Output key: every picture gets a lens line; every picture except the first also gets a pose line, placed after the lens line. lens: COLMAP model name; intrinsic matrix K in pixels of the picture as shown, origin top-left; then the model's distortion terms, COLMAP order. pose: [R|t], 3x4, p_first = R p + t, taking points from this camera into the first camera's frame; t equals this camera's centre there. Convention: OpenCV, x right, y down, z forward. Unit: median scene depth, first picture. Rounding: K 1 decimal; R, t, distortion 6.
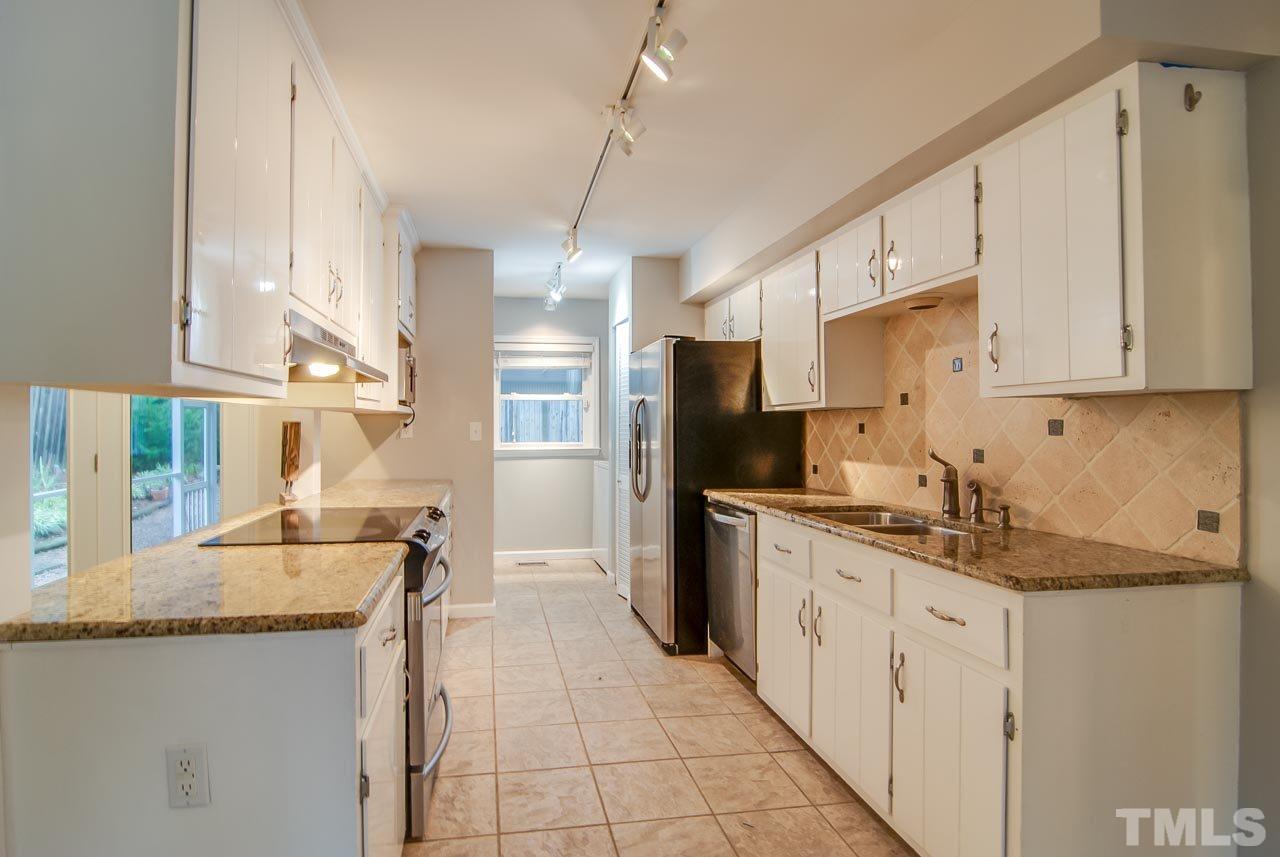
lens RADIAL K [[649.5, 0, 582.9], [0, 649.5, 424.7], [0, 0, 1]] dist [-0.000996, -0.006121]
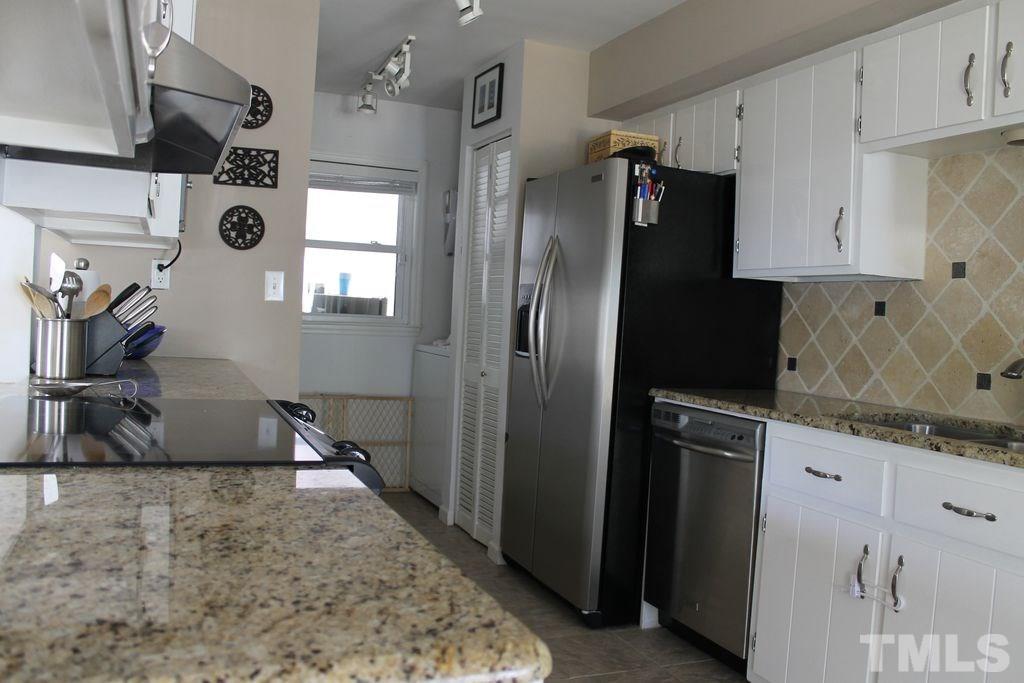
lens RADIAL K [[857.9, 0, 541.2], [0, 857.9, 342.2], [0, 0, 1]] dist [-0.158619, 0.154414]
pose [[0.958465, 0.043825, 0.281823, -0.213010], [-0.054946, 0.997987, 0.031674, 0.036536], [-0.279868, -0.045844, 0.958943, 0.213766]]
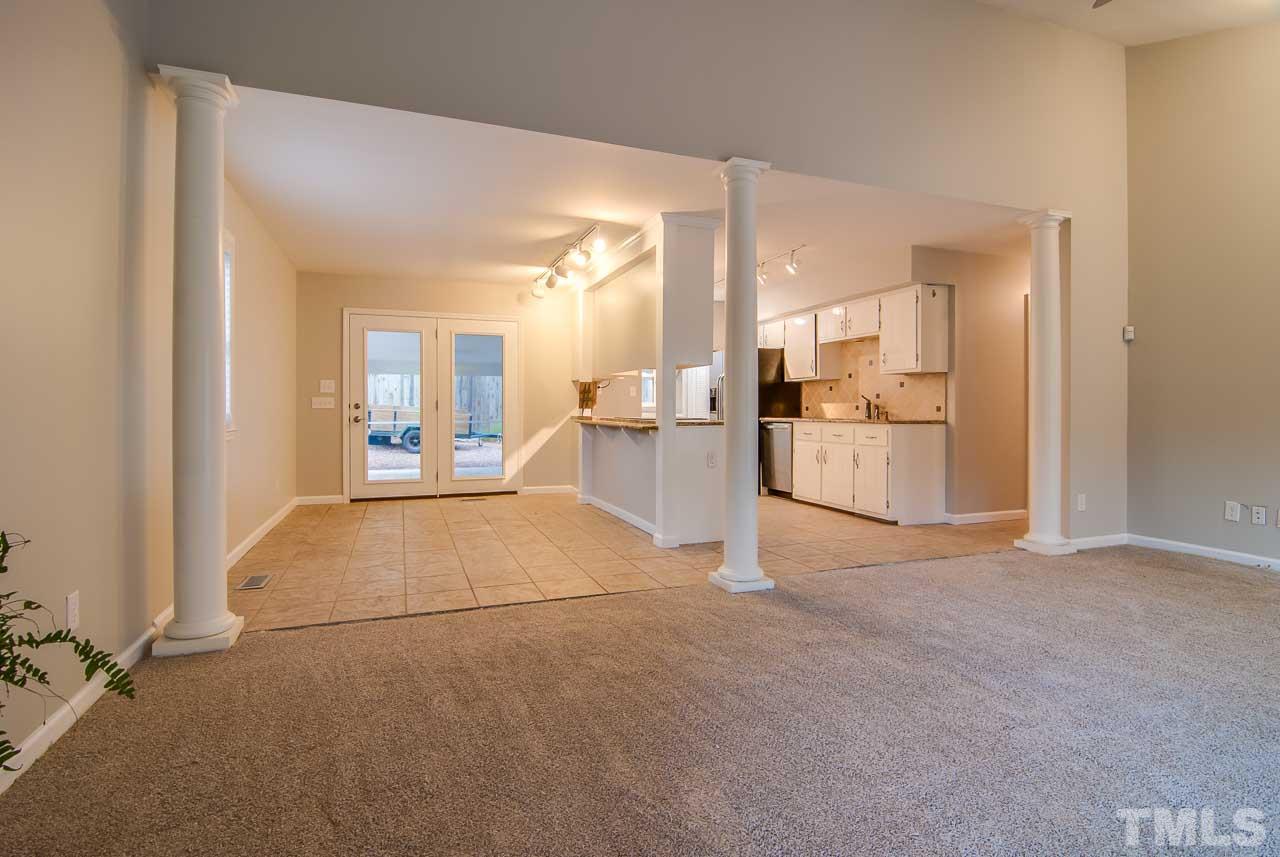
lens RADIAL K [[641.6, 0, 633.3], [0, 641.6, 415.2], [0, 0, 1]] dist [-0.000658, -0.000344]
pose [[0.977898, 0.003697, 0.209049, -0.804045], [-0.005661, 0.999945, 0.008796, 0.090927], [-0.209005, -0.009785, 0.977866, -1.194941]]
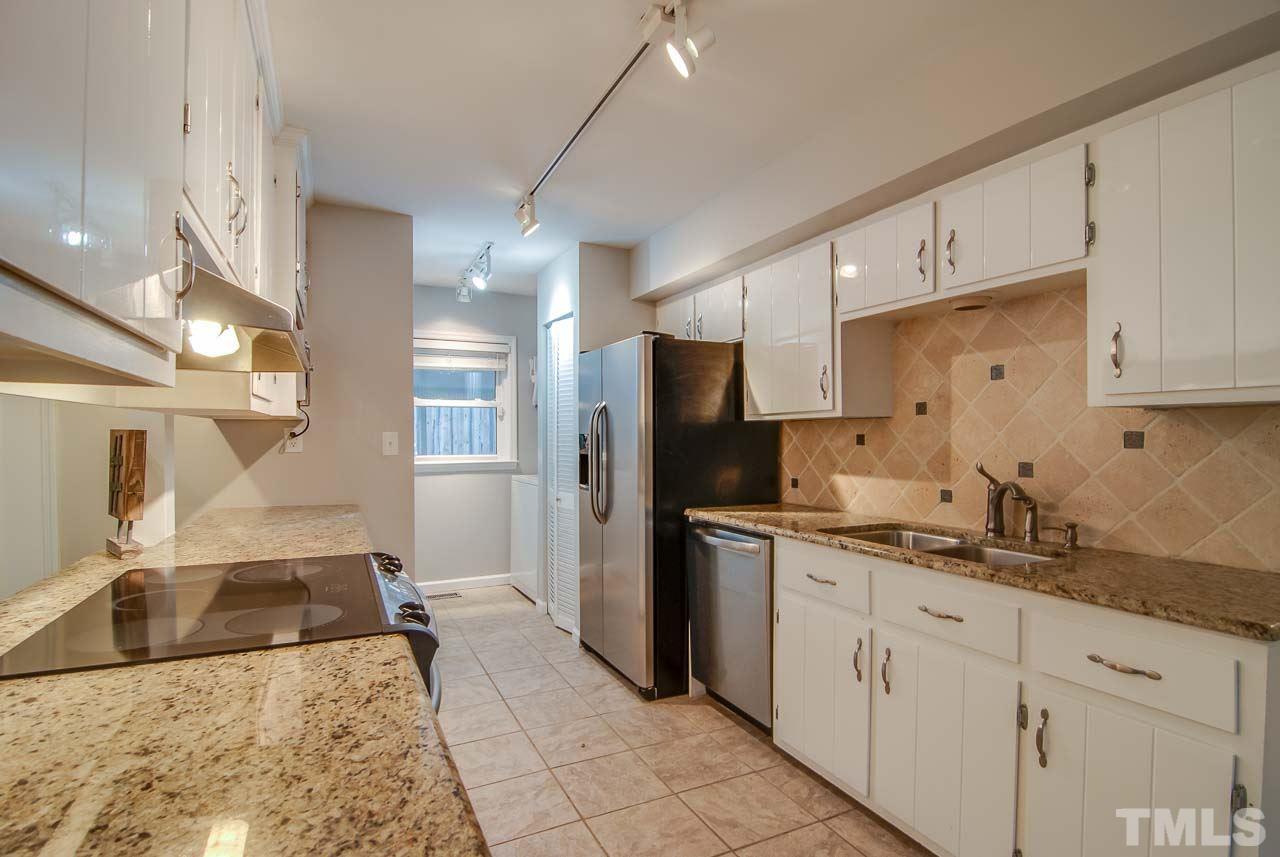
lens RADIAL K [[626.8, 0, 638.8], [0, 626.8, 445.5], [0, 0, 1]] dist [-0.003998, -0.000803]
pose [[0.950906, -0.003080, 0.309464, -0.164012], [-0.002439, 0.999845, 0.017444, -0.001245], [-0.309470, -0.017343, 0.950751, 0.256326]]
